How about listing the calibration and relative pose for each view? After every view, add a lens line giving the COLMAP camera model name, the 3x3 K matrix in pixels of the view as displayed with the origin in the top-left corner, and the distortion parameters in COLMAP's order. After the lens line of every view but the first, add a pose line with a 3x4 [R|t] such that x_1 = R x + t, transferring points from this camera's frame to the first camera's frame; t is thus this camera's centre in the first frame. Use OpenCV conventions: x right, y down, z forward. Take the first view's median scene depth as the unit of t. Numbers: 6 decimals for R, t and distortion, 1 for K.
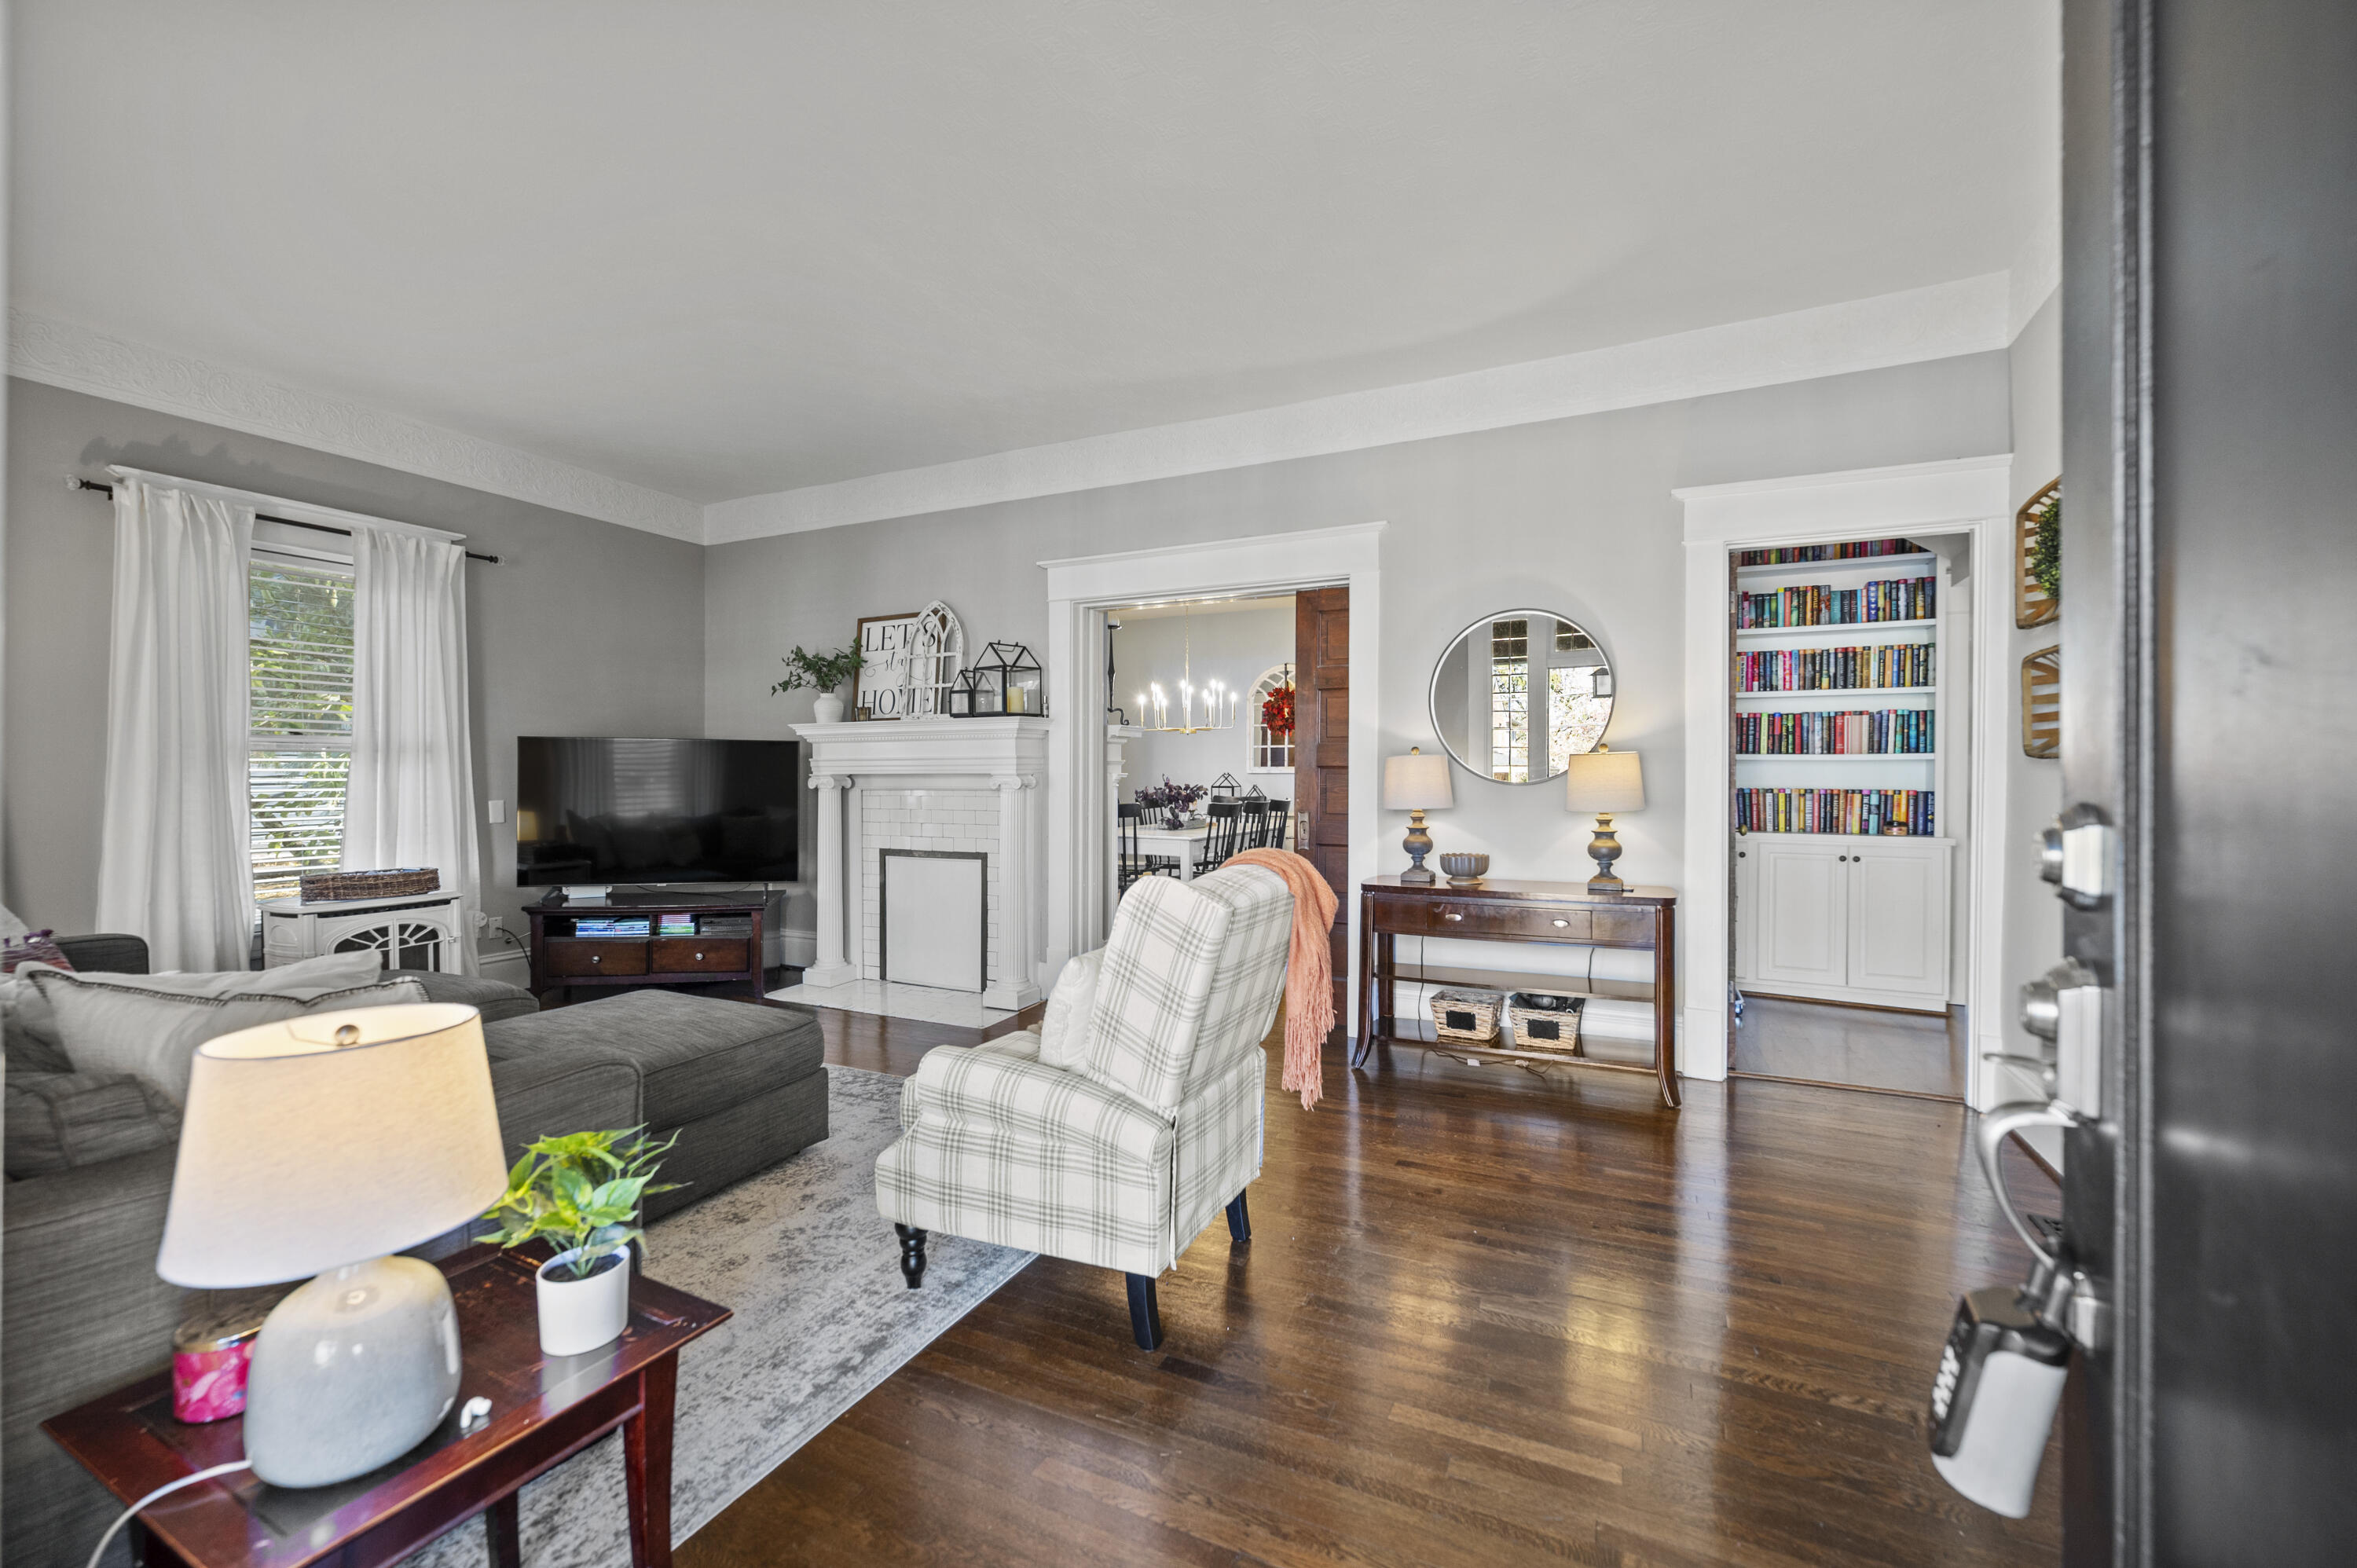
lens RADIAL K [[952.2, 0, 1169.7], [0, 952.2, 782.7], [0, 0, 1]] dist [0.000994, 0.000126]
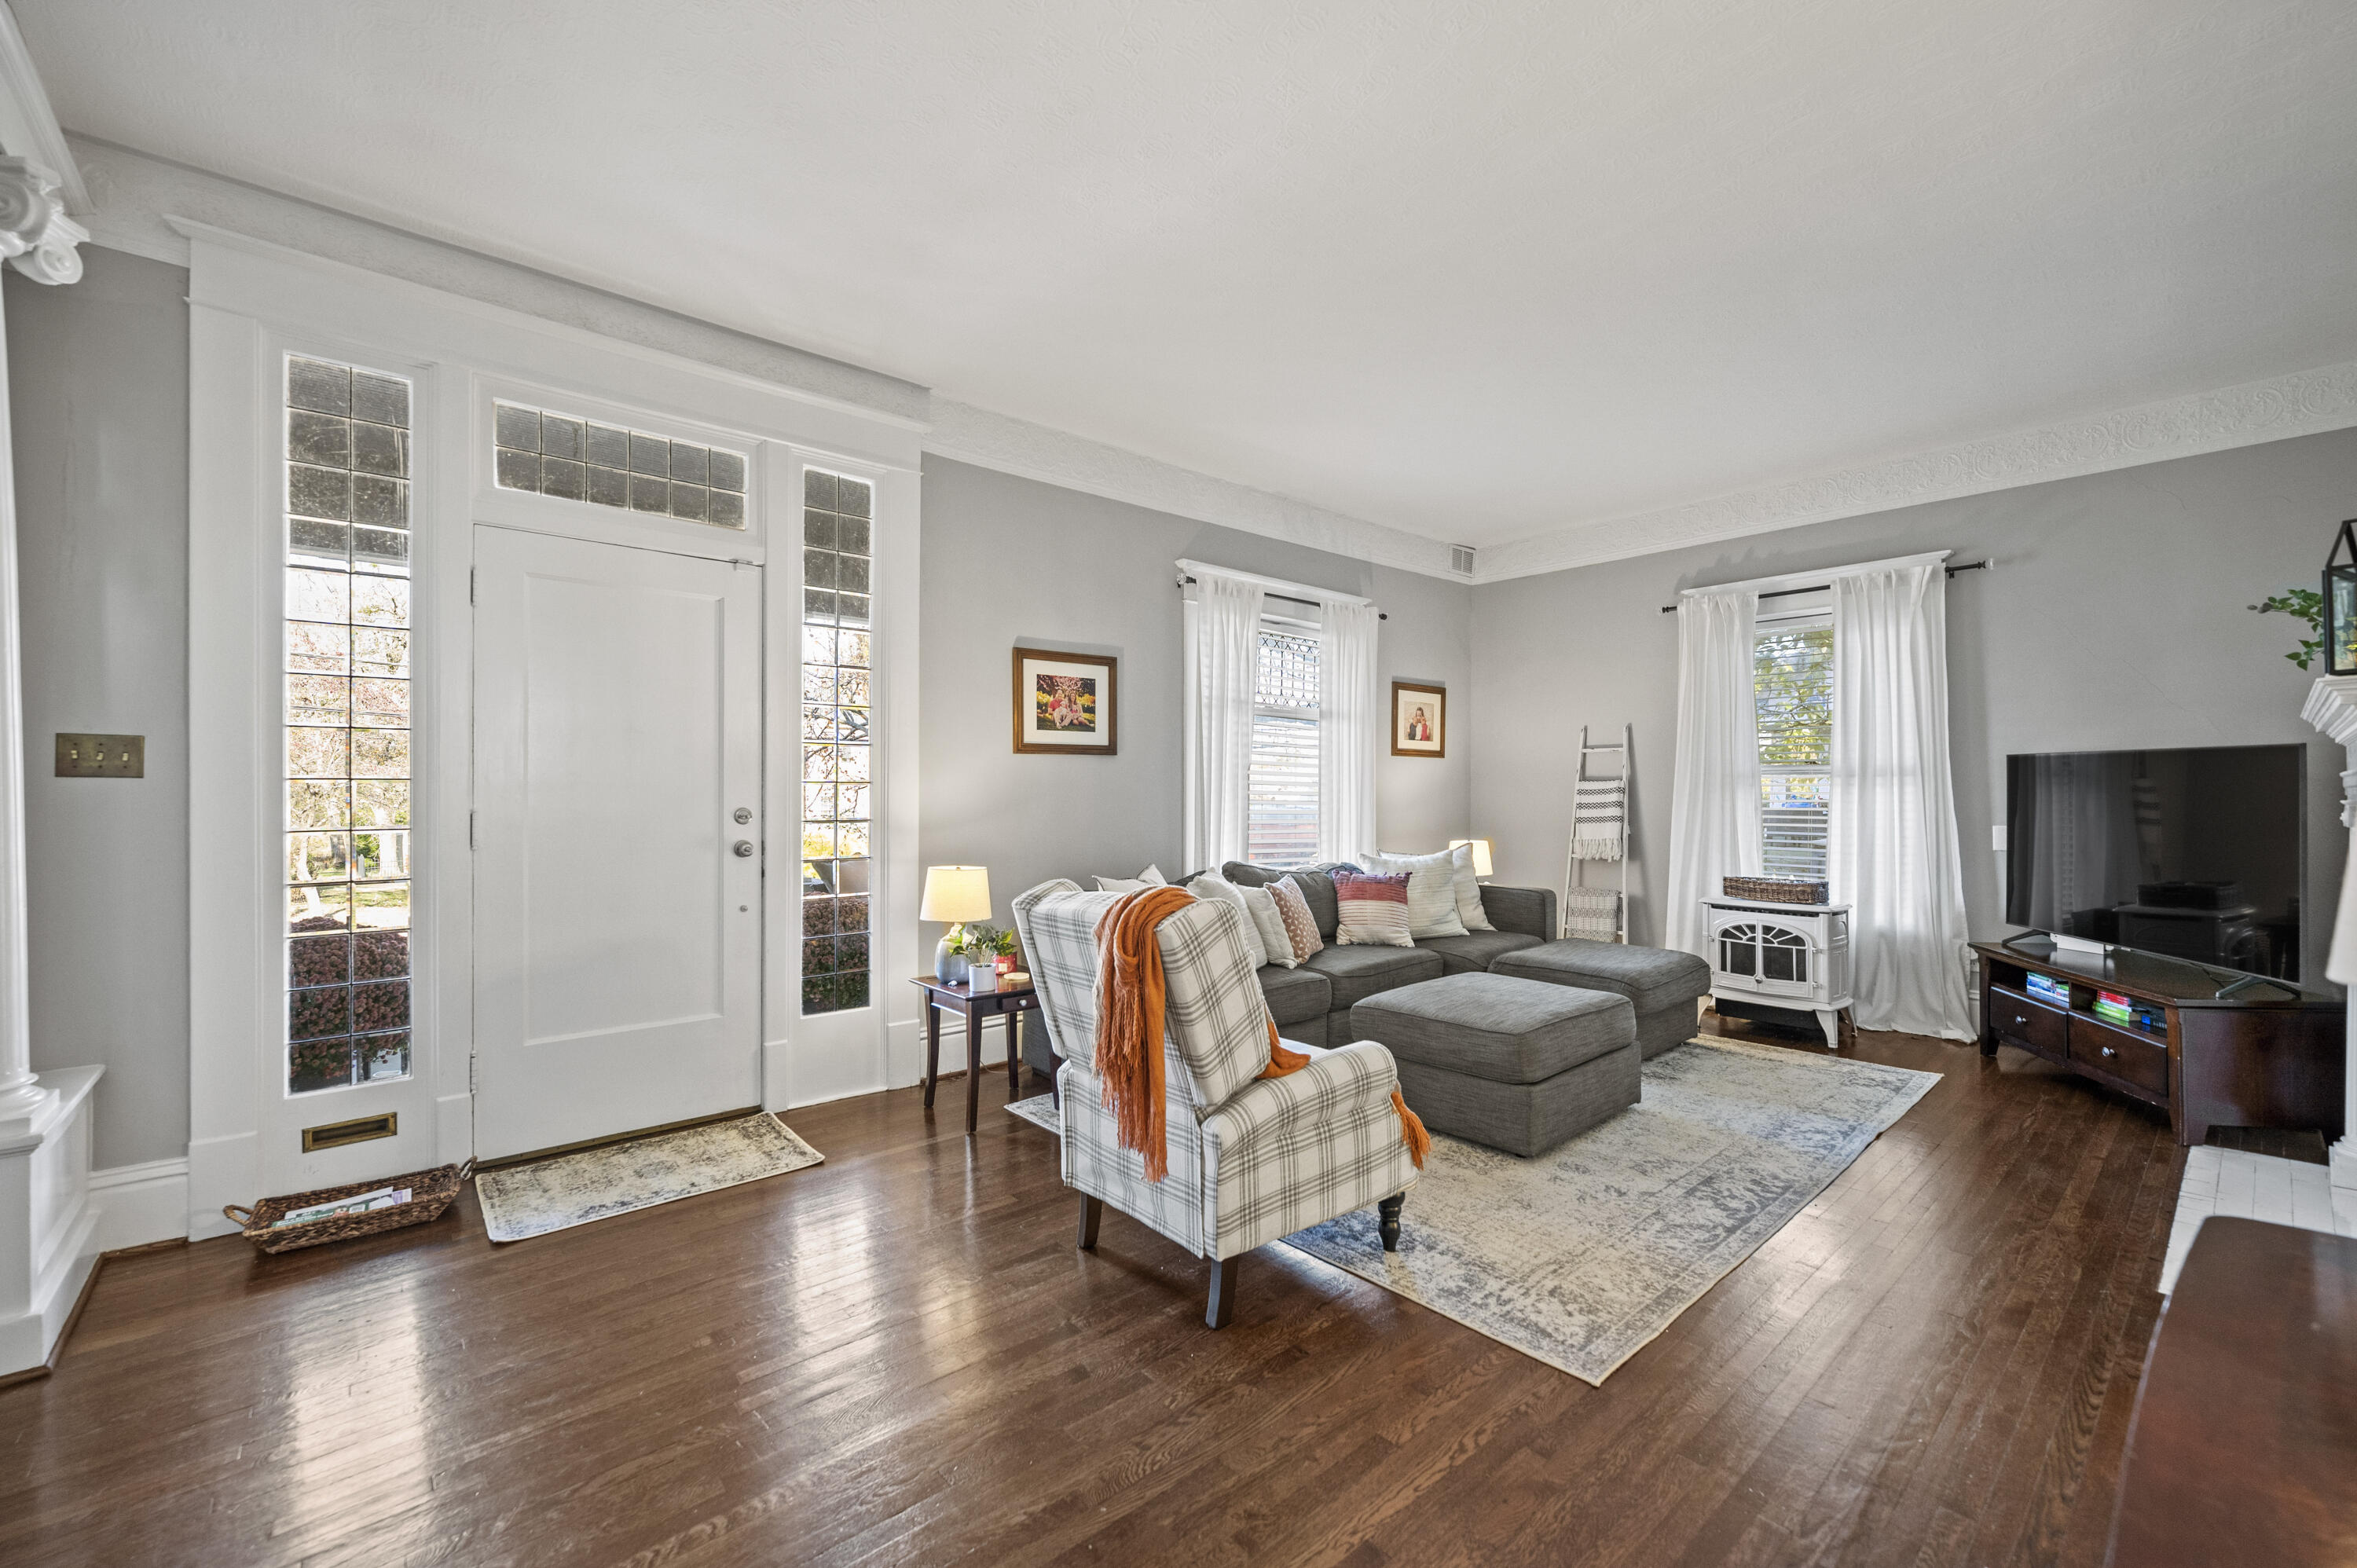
lens RADIAL K [[952.2, 0, 1169.7], [0, 952.2, 782.7], [0, 0, 1]] dist [0.000994, 0.000126]
pose [[-0.394670, -0.002572, -0.918820, 0.481331], [-0.008554, 0.999963, 0.000875, -0.018244], [0.918783, 0.008205, -0.394677, 0.684828]]
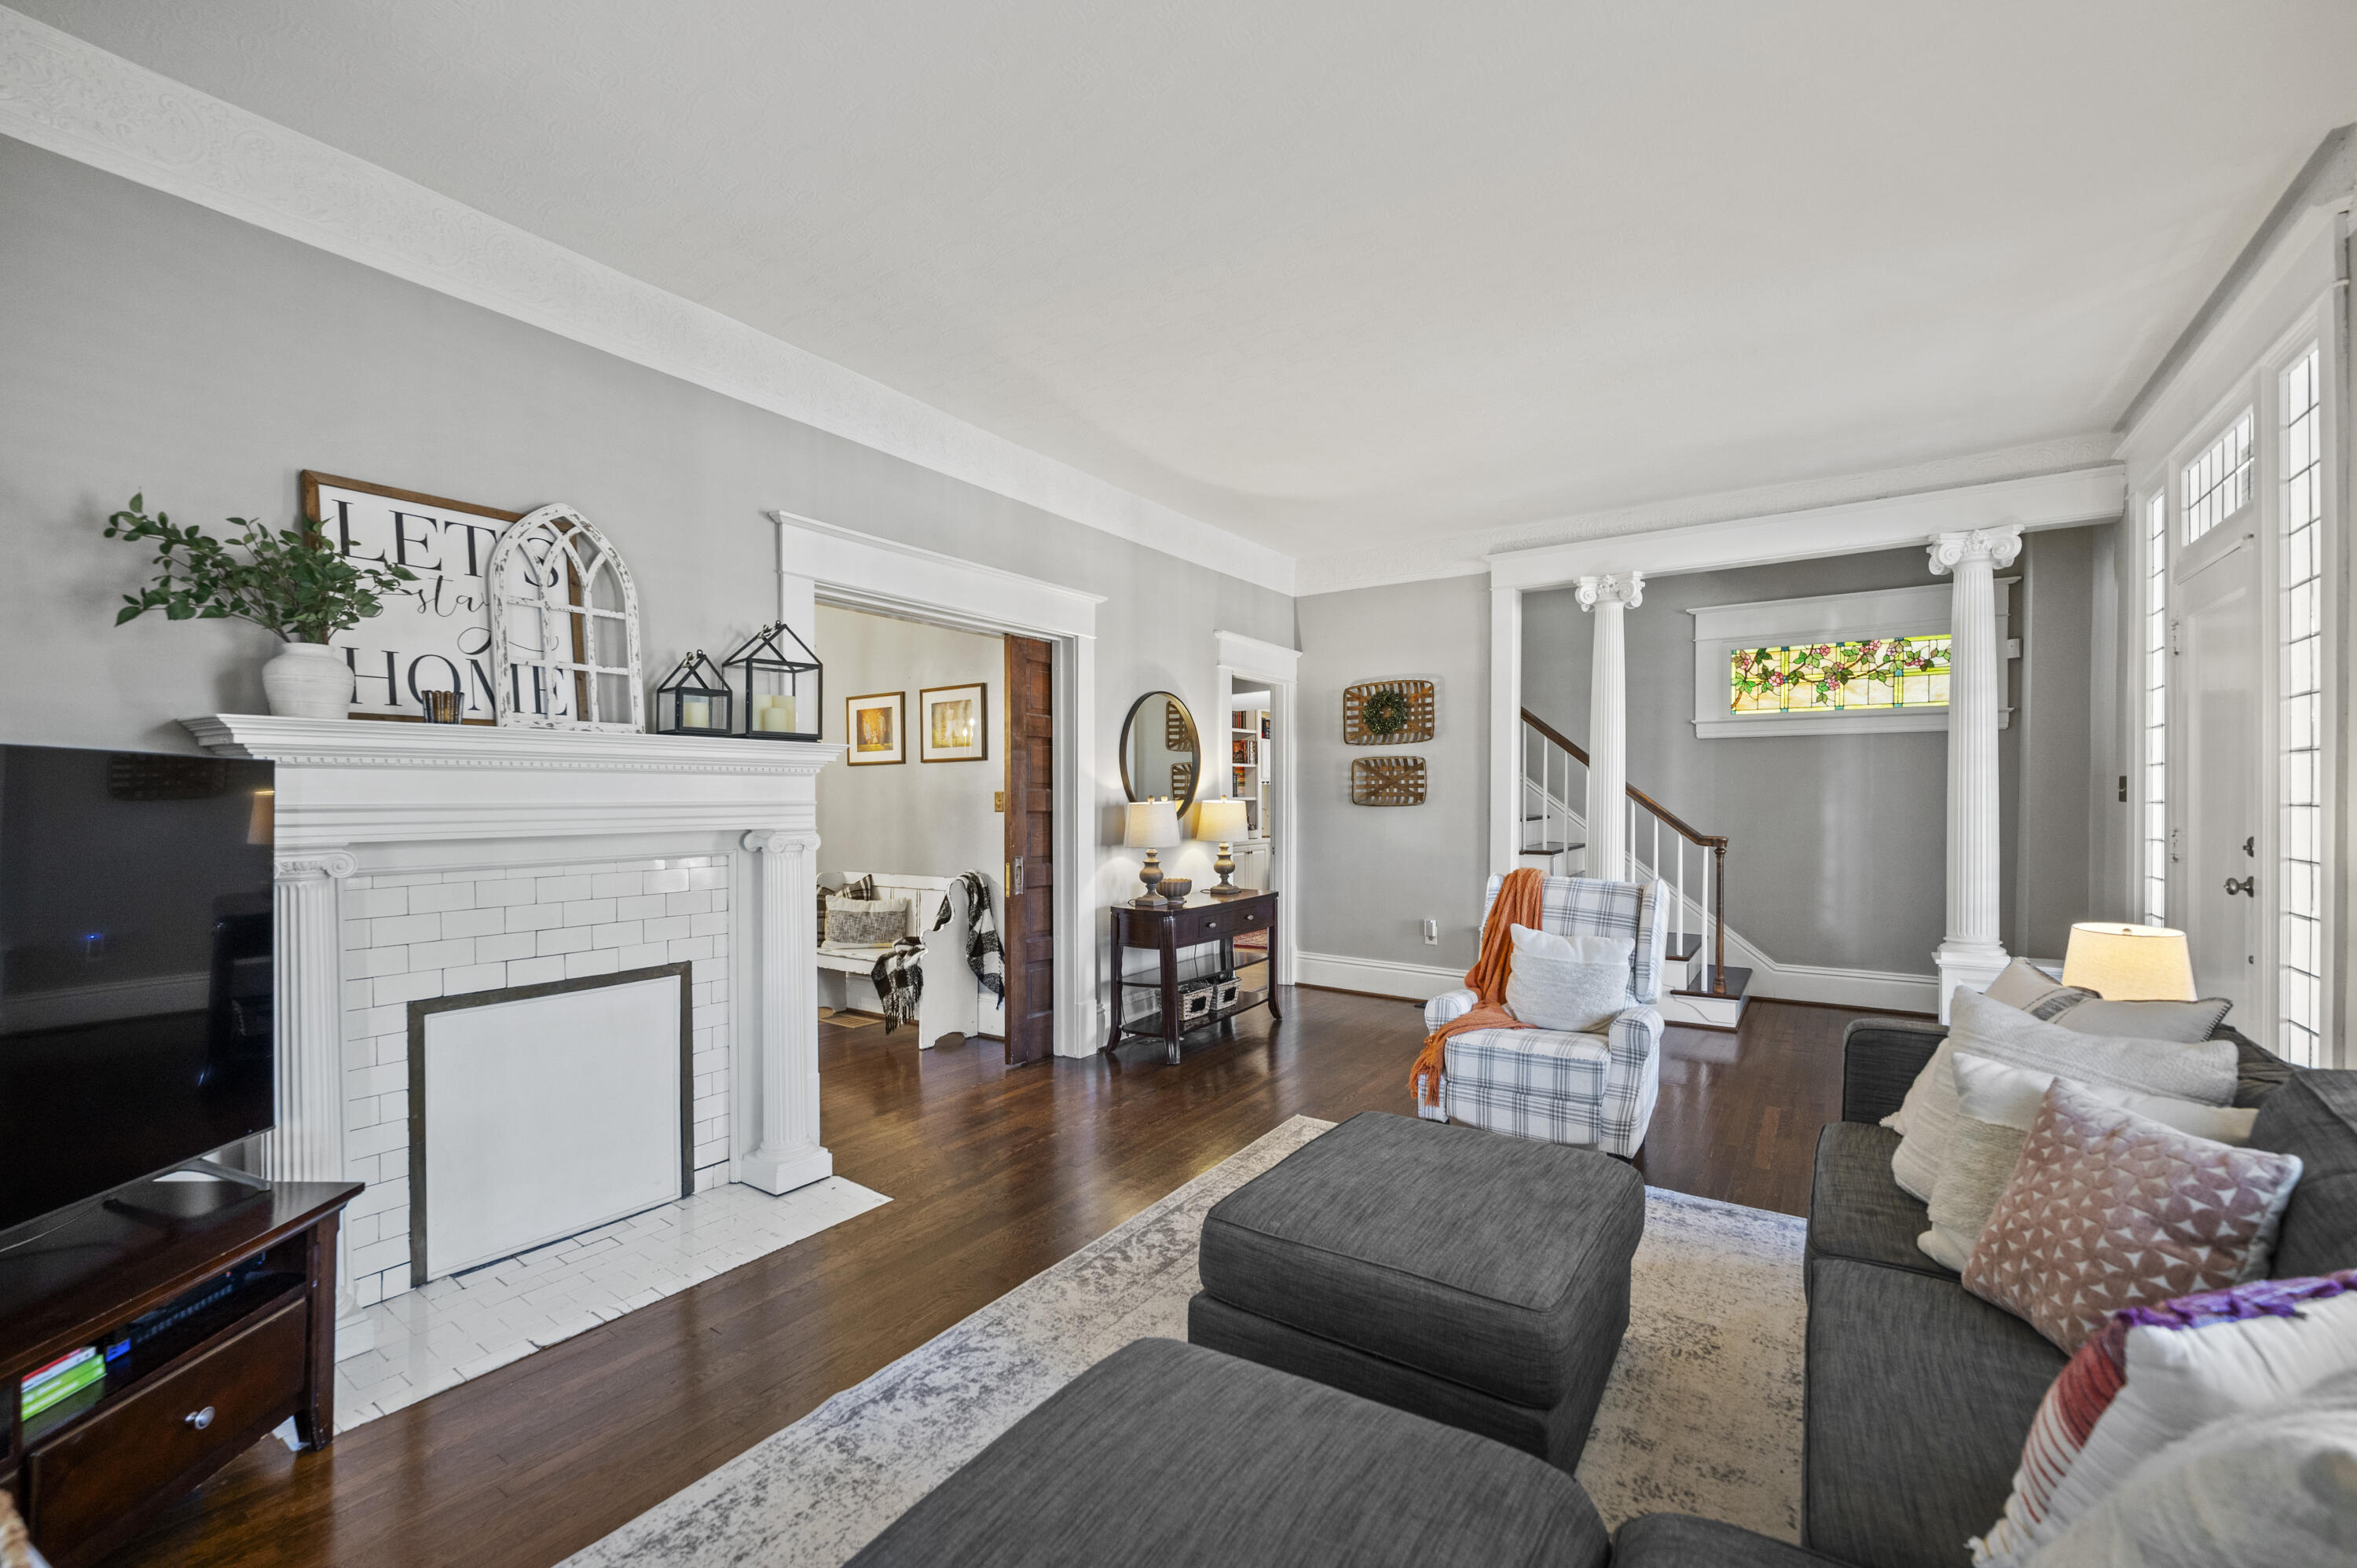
lens RADIAL K [[983.5, 0, 1167.3], [0, 983.5, 803.3], [0, 0, 1]] dist [-0.000326, -0.000034]
pose [[0.153385, -0.007220, 0.988140, -0.840602], [0.007252, 0.999955, 0.006181, -0.030524], [-0.988140, 0.006217, 0.153430, 0.673901]]
